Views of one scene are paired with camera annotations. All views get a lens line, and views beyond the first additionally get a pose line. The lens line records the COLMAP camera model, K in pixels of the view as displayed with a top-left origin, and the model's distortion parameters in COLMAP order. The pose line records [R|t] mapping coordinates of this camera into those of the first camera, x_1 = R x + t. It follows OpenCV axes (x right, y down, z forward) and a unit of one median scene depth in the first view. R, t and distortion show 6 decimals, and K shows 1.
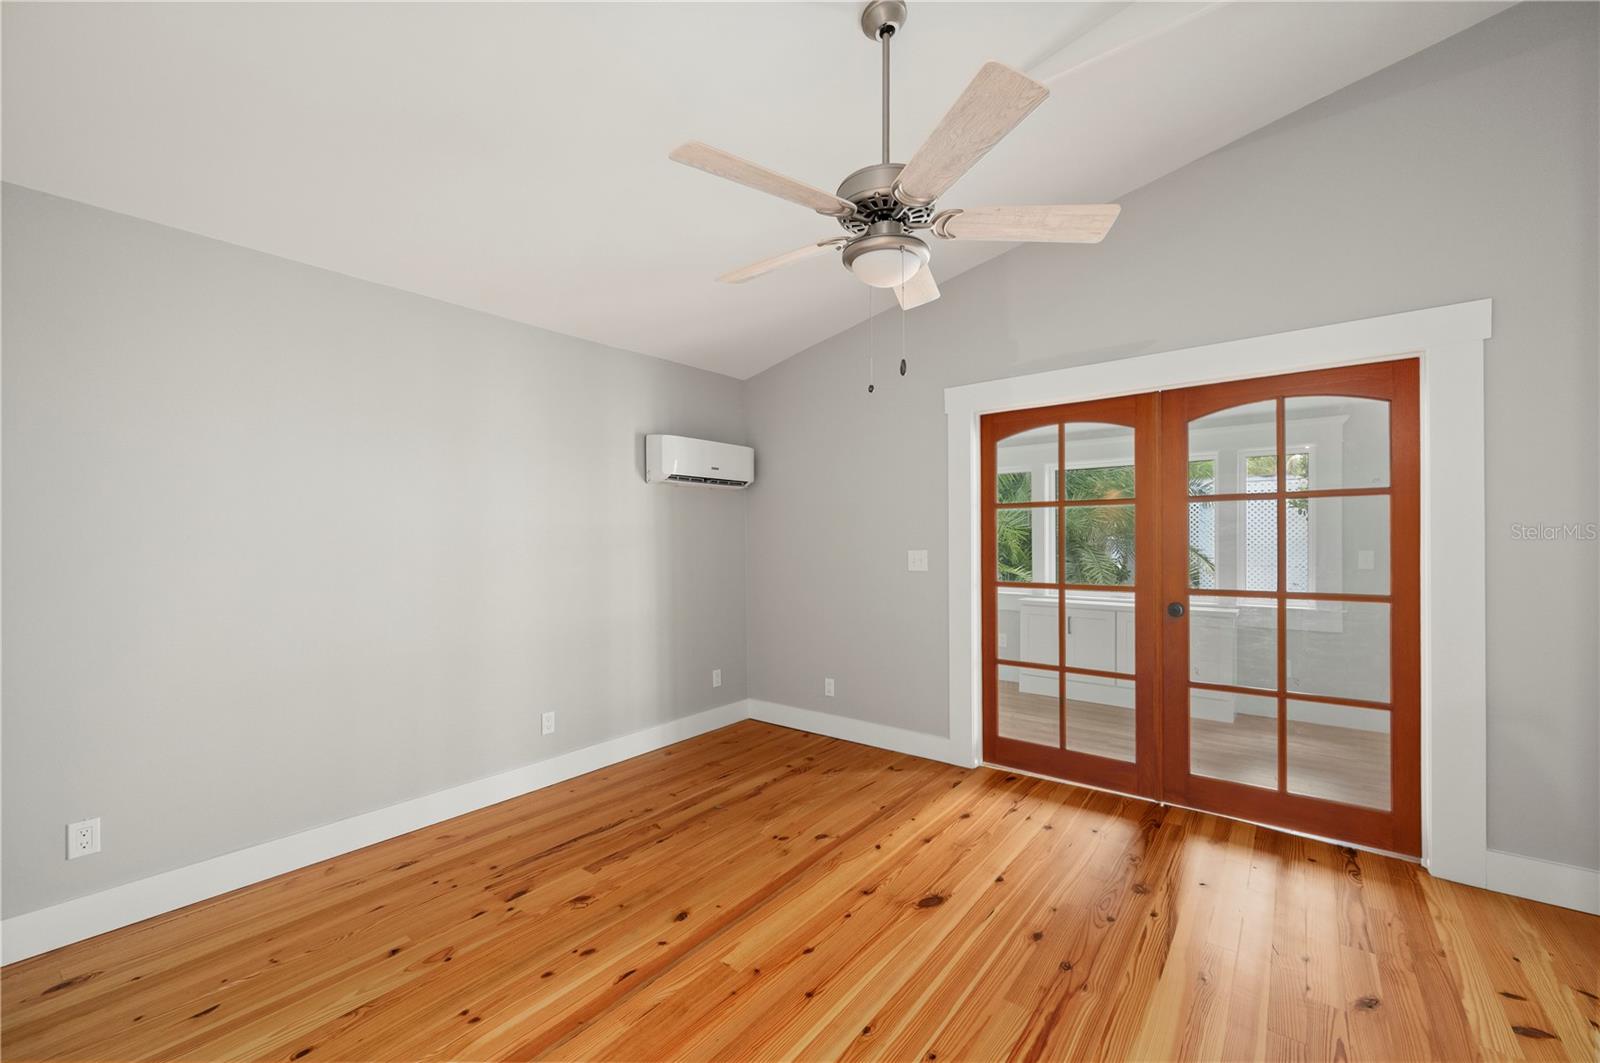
lens RADIAL K [[630.8, 0, 801.9], [0, 630.8, 541.3], [0, 0, 1]] dist [-0.000230, 0.000565]
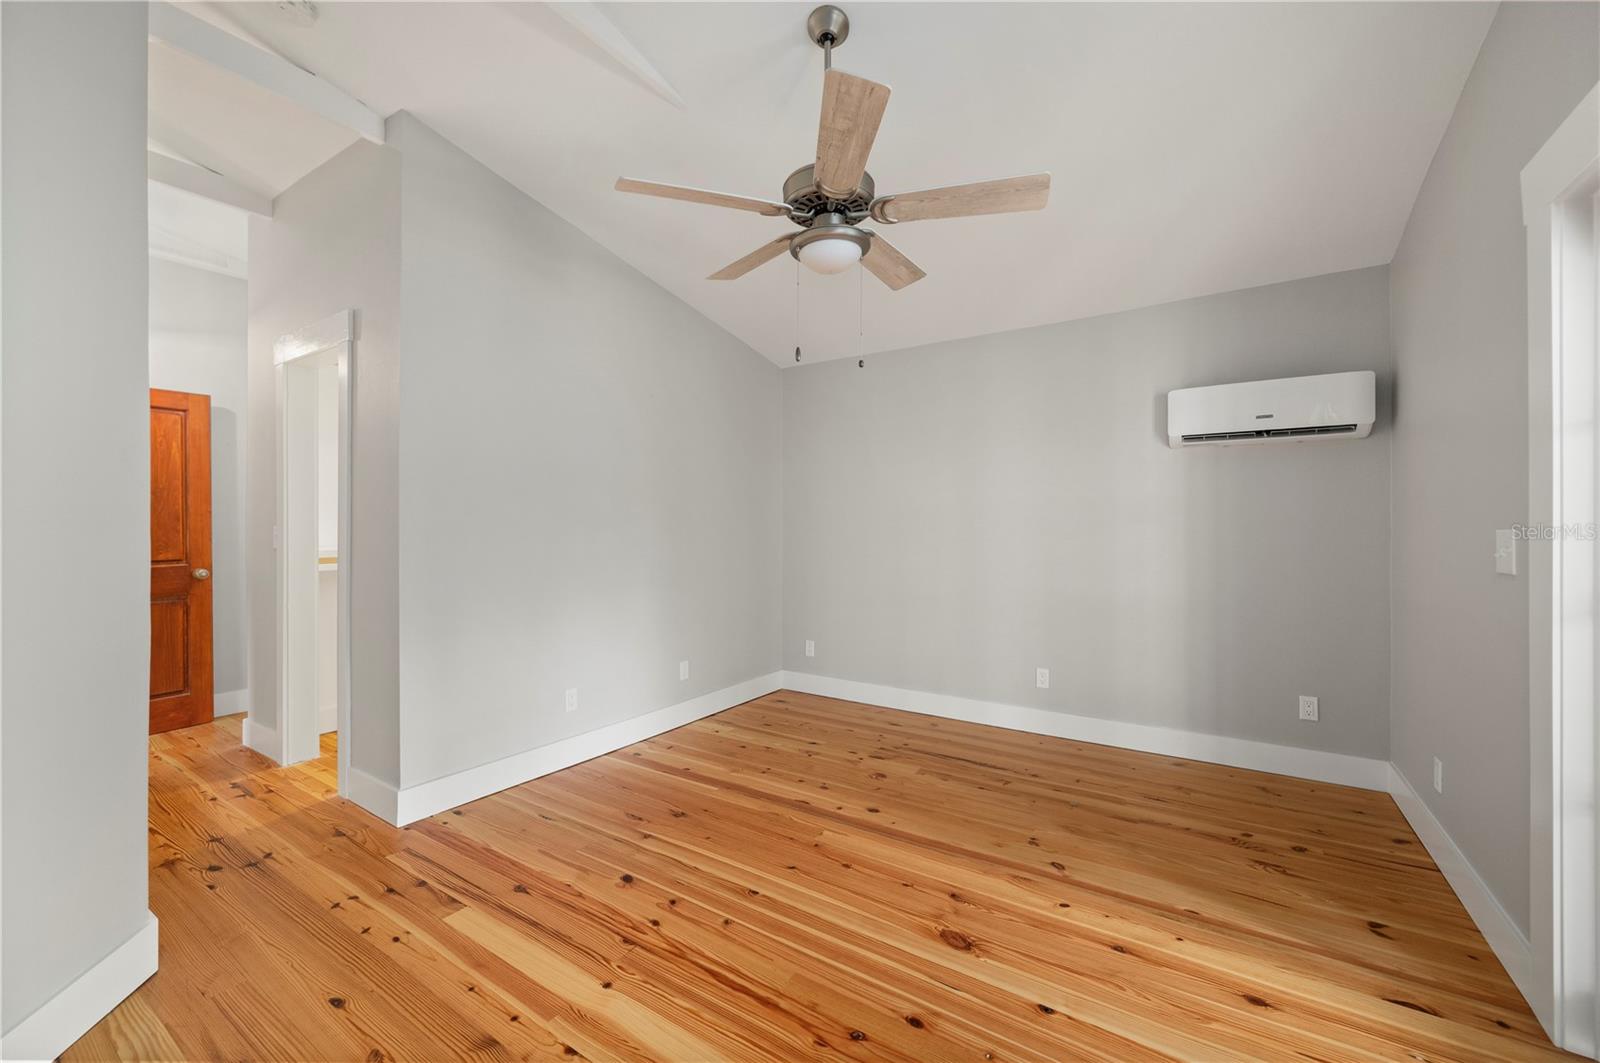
lens RADIAL K [[630.8, 0, 802.7], [0, 630.8, 521.1], [0, 0, 1]] dist [-0.000230, 0.000565]
pose [[0.093414, 0.001362, -0.995626, 0.824427], [-0.004166, 0.999991, 0.000977, 0.013549], [0.995619, 0.004056, 0.093419, 0.582295]]
